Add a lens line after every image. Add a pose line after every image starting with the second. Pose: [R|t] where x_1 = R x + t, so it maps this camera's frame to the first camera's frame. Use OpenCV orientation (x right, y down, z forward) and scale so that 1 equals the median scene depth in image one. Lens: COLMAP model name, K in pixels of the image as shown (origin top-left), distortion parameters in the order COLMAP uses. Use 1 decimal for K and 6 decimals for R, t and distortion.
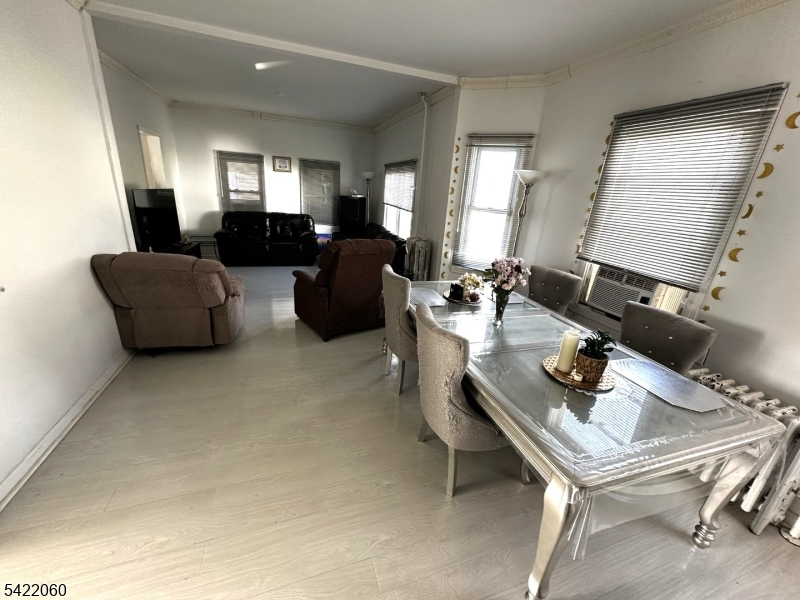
lens RADIAL K [[321.6, 0, 401.0], [0, 321.6, 300.5], [0, 0, 1]] dist [-0.001494, 0.000085]
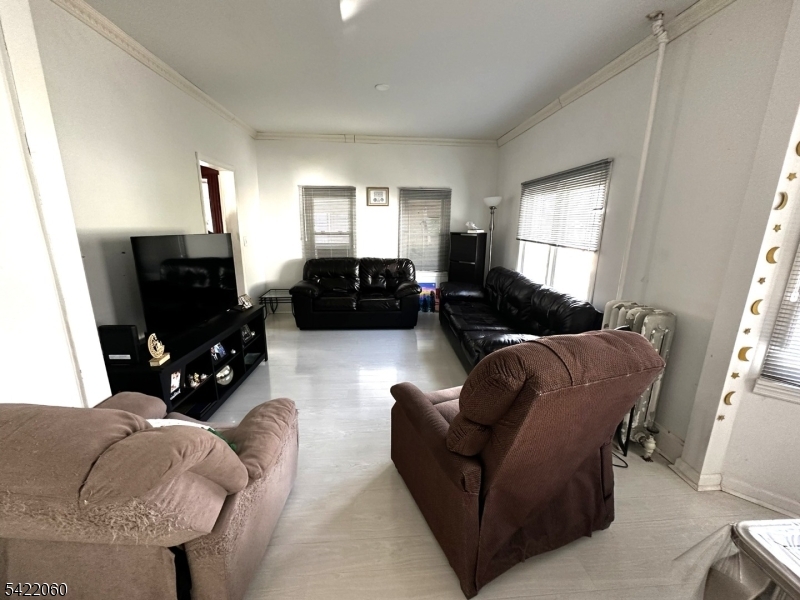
lens RADIAL K [[321.6, 0, 397.8], [0, 321.6, 299.8], [0, 0, 1]] dist [-0.001494, 0.000085]
pose [[0.962425, 0.003932, -0.271519, -0.113919], [-0.034494, 0.993565, -0.107881, -0.096852], [0.269348, 0.113193, 0.956368, 0.305608]]
